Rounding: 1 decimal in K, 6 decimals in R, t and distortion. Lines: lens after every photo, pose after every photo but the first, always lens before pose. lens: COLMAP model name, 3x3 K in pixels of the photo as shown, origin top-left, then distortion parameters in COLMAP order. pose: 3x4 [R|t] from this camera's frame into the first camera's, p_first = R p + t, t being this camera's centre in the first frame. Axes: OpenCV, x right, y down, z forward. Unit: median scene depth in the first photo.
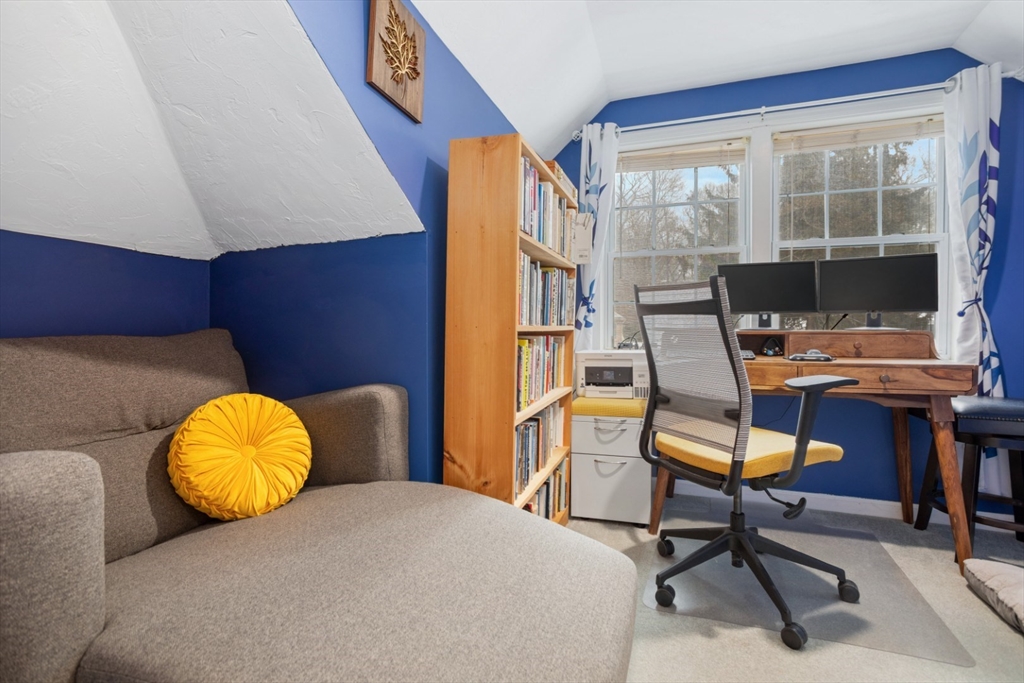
lens RADIAL K [[503.1, 0, 512.0], [0, 503.1, 320.9], [0, 0, 1]] dist [0.001034, 0.000302]
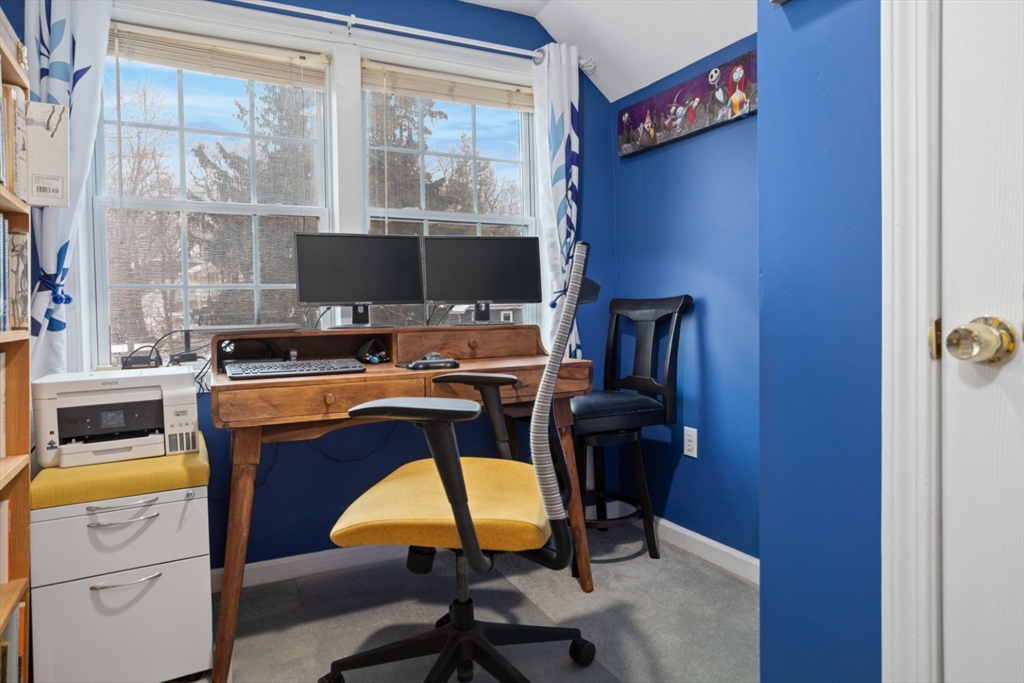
lens RADIAL K [[609.3, 0, 513.5], [0, 609.3, 327.8], [0, 0, 1]] dist [-0.037758, 0.037044]
pose [[0.671004, -0.030627, 0.740821, 0.003292], [0.010394, 0.999437, 0.031904, -0.007160], [-0.741381, -0.013708, 0.670945, 0.255771]]
